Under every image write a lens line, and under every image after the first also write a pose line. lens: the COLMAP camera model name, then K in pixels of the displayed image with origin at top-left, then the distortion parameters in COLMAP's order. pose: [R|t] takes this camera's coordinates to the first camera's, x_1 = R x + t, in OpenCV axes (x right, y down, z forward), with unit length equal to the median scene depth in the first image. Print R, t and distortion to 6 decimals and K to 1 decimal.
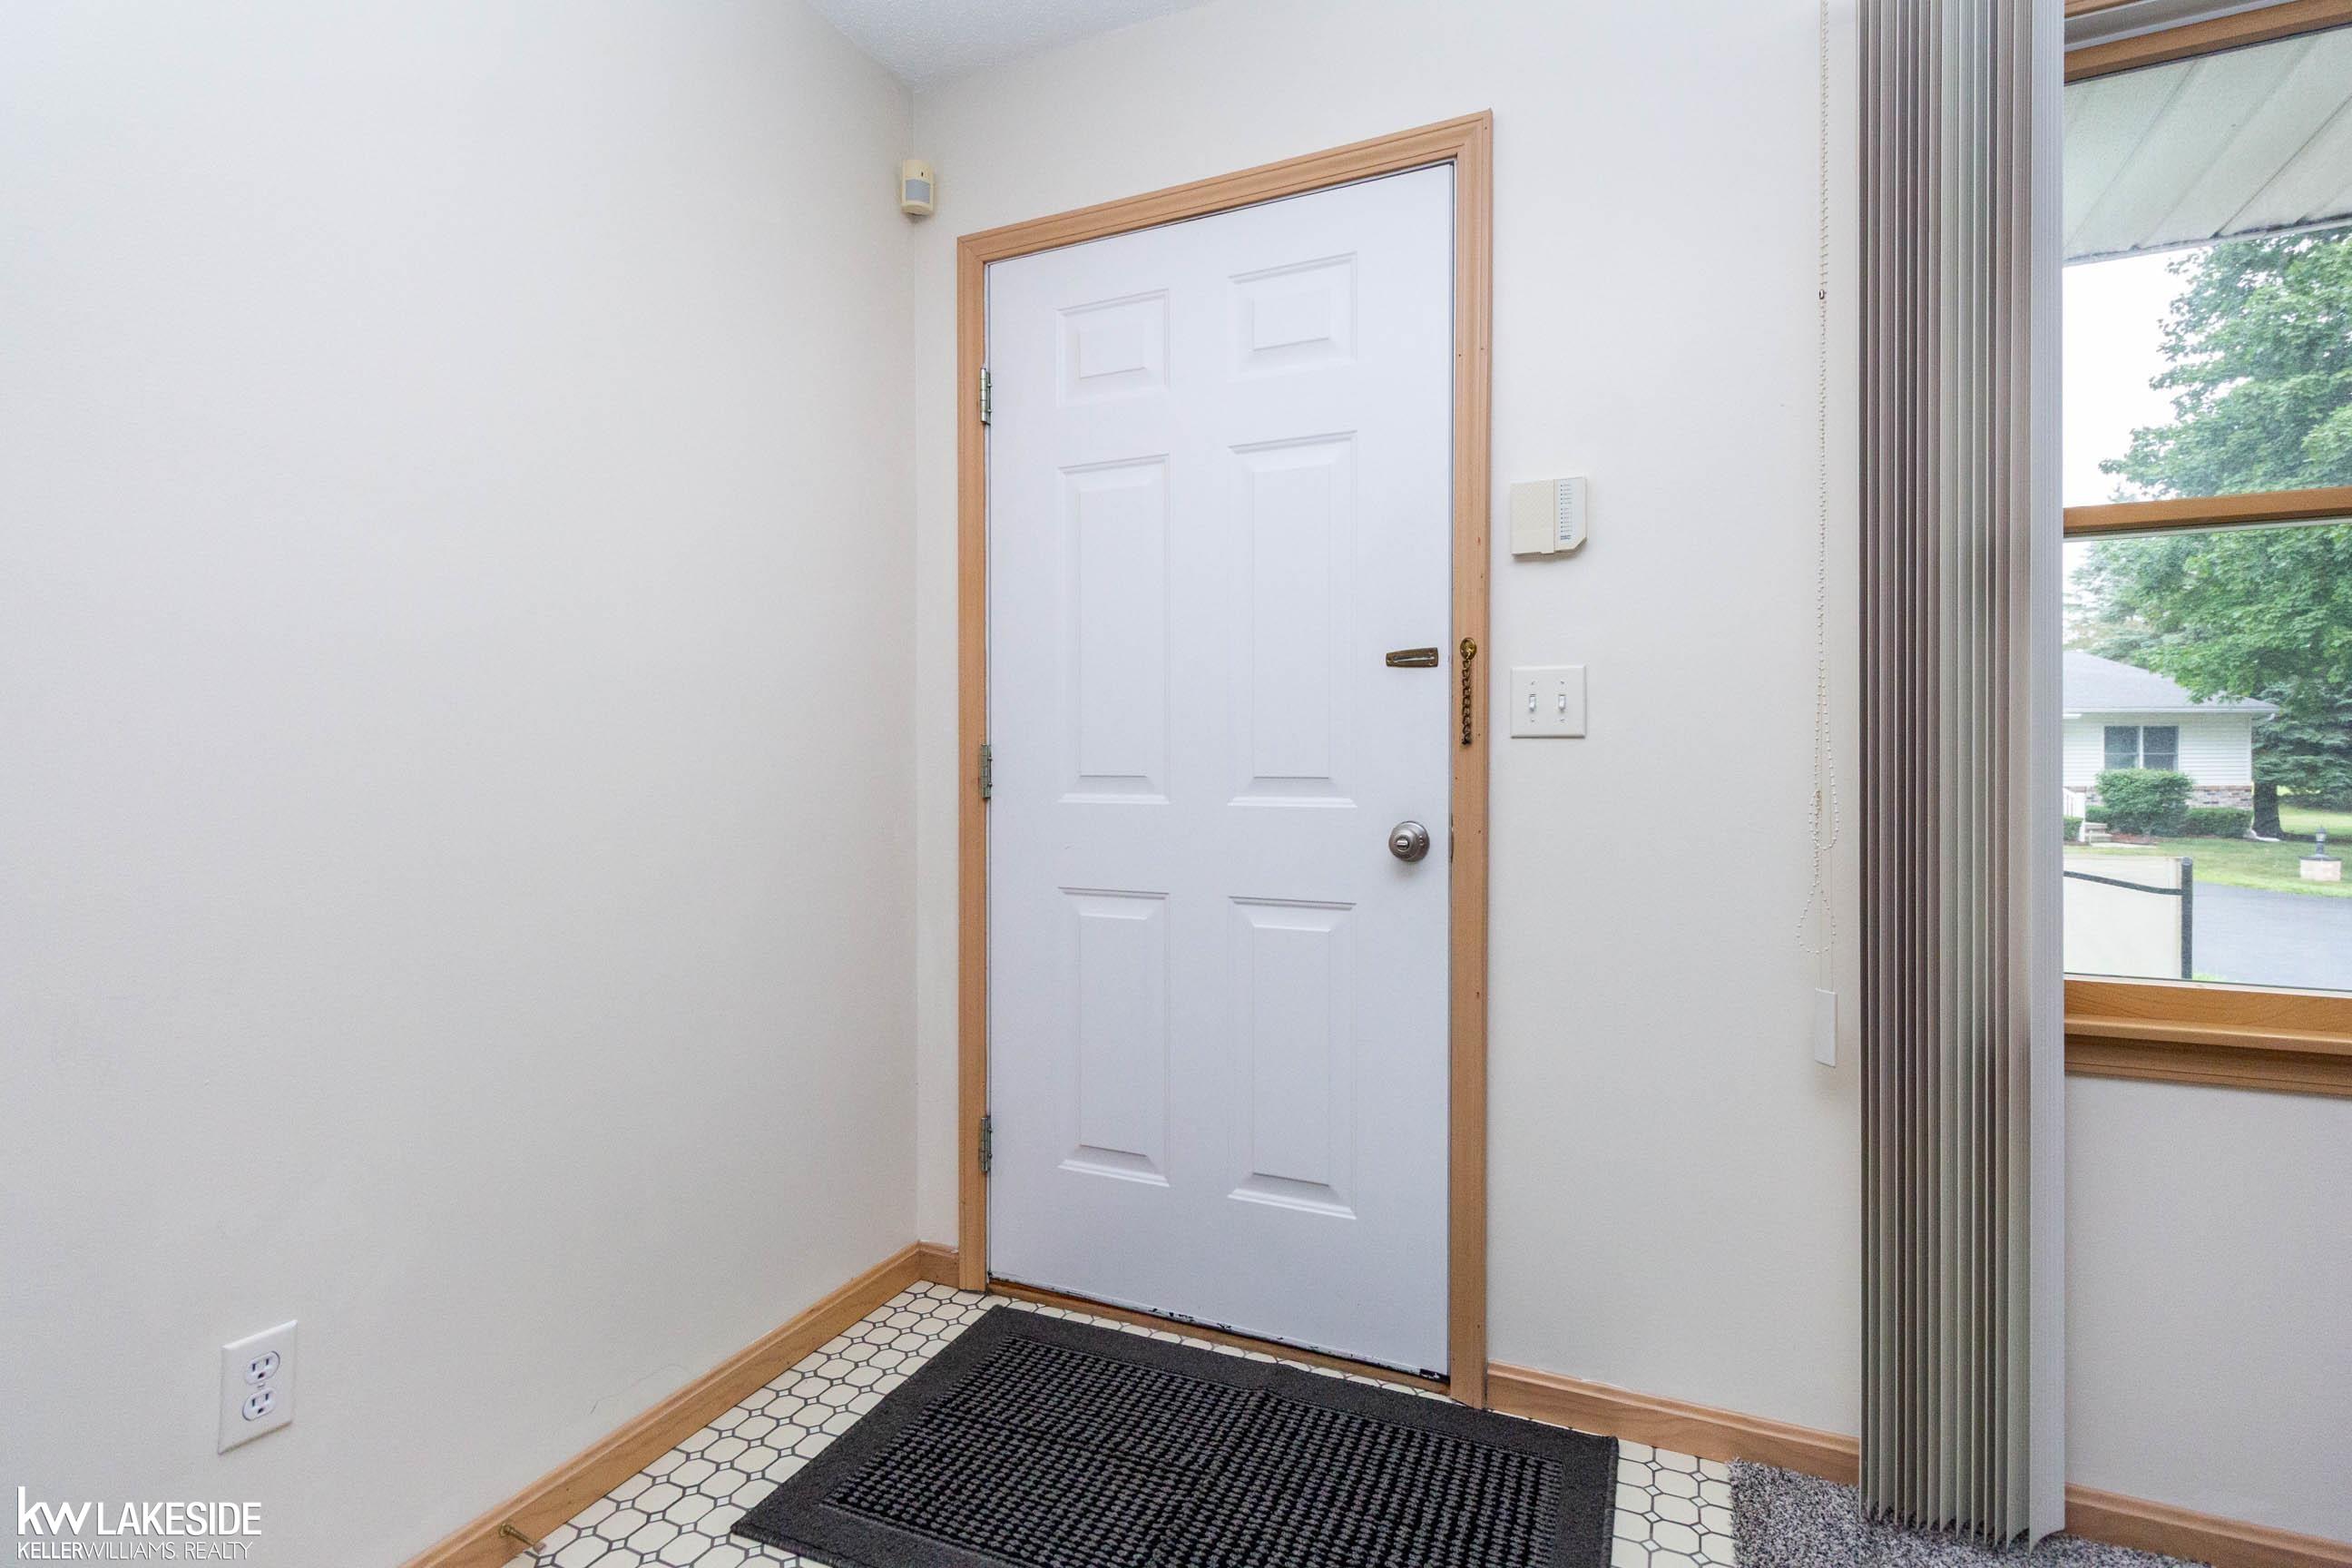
lens RADIAL K [[1117.0, 0, 1175.3], [0, 1117.0, 765.0], [0, 0, 1]] dist [-0.017467, 0.011139]
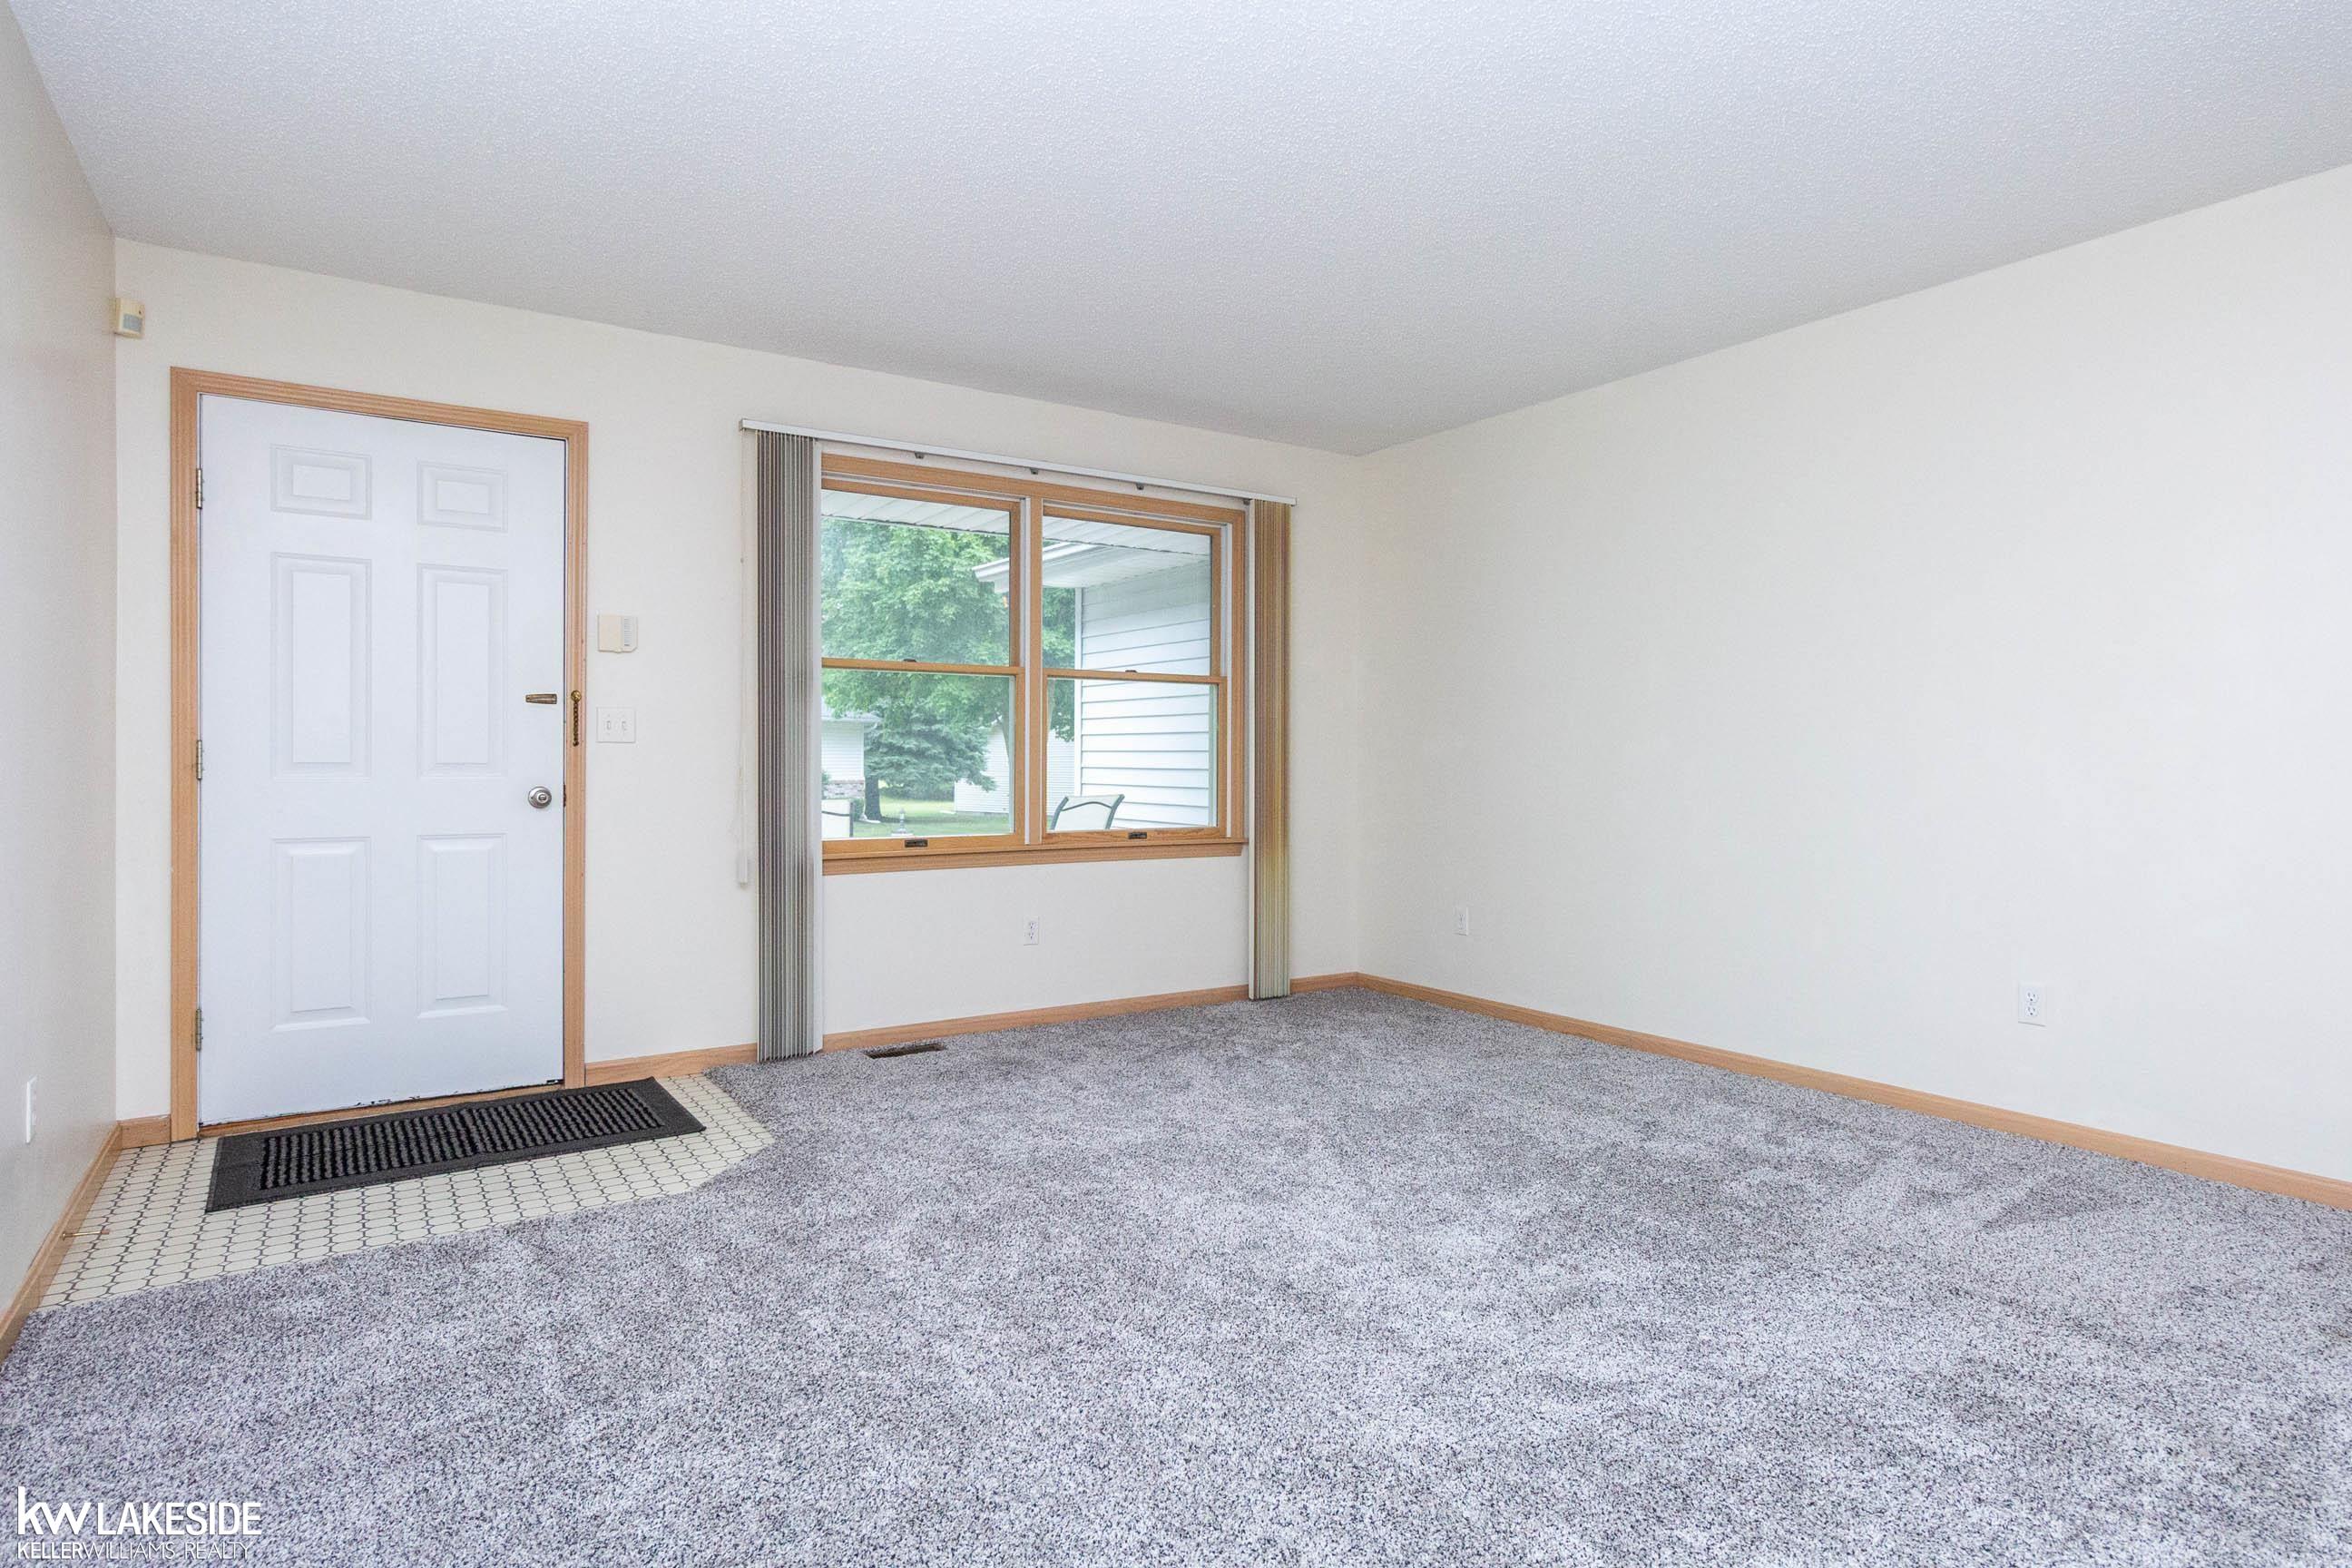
lens RADIAL K [[1117.0, 0, 1175.3], [0, 1117.0, 765.0], [0, 0, 1]] dist [-0.017467, 0.011139]
pose [[0.504932, -0.004100, 0.863149, -0.868345], [0.003018, 0.999991, 0.002985, 0.013516], [-0.863154, 0.001097, 0.504940, -0.864571]]
